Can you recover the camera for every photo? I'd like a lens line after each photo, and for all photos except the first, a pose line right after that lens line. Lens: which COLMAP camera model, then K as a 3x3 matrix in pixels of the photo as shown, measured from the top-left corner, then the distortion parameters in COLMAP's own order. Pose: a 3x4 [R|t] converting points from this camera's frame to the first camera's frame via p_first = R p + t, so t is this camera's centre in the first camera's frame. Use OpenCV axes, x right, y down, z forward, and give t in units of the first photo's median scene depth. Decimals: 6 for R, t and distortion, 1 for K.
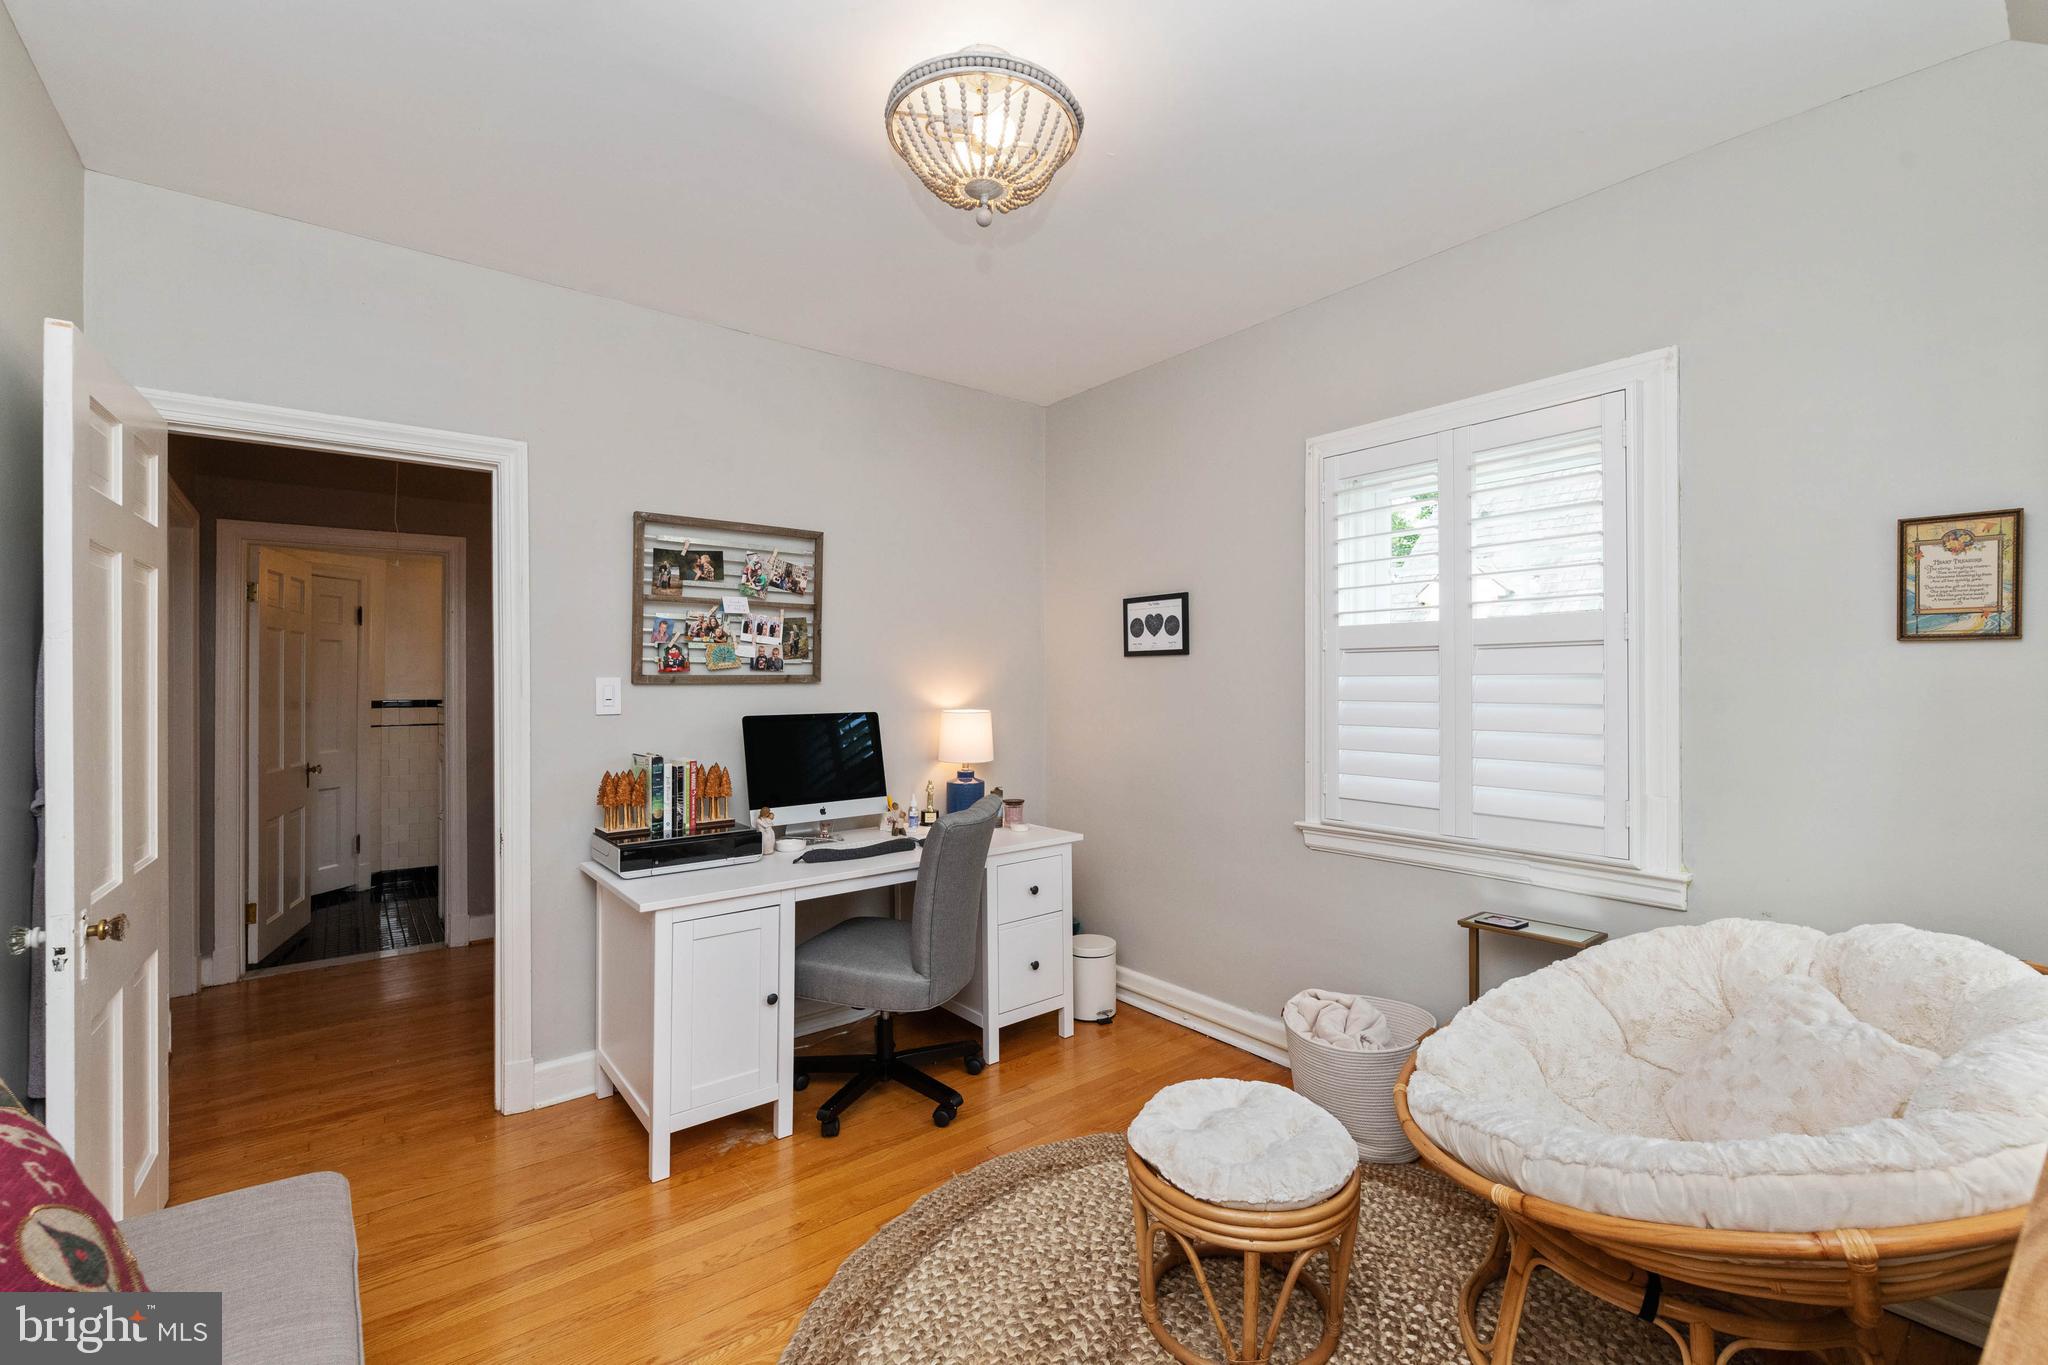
lens RADIAL K [[885.4, 0, 1026.4], [0, 885.4, 686.3], [0, 0, 1]] dist [-0.000373, -0.000358]
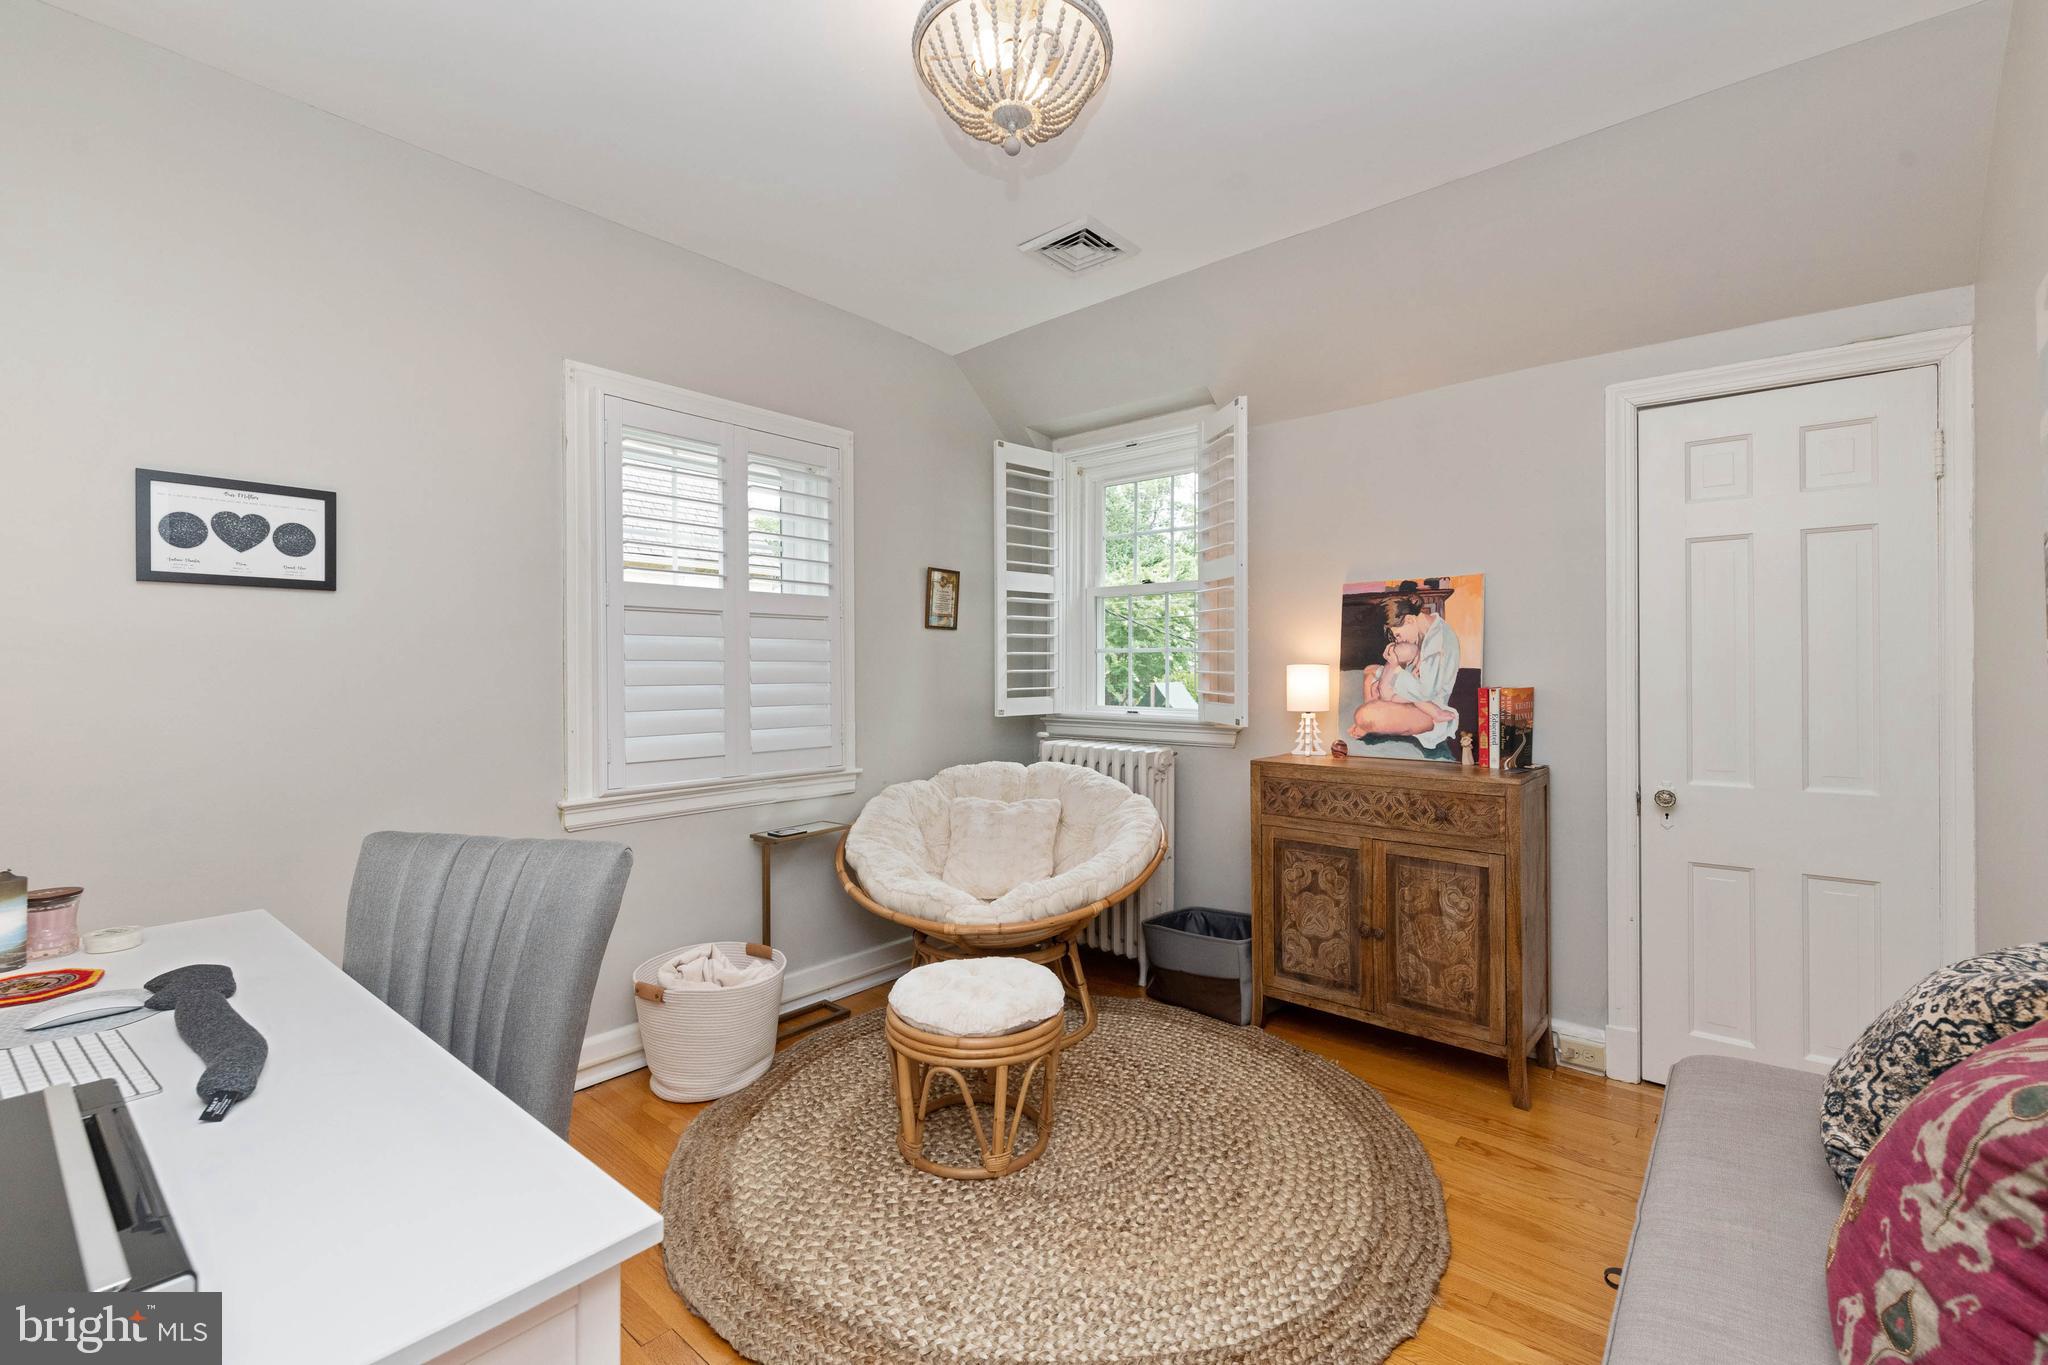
lens RADIAL K [[885.4, 0, 1029.5], [0, 885.4, 671.3], [0, 0, 1]] dist [-0.000373, -0.000358]
pose [[-0.196871, -0.008030, 0.980396, -0.542882], [-0.004226, 0.999964, 0.007341, 0.015533], [-0.980420, -0.002698, -0.196898, 0.632286]]
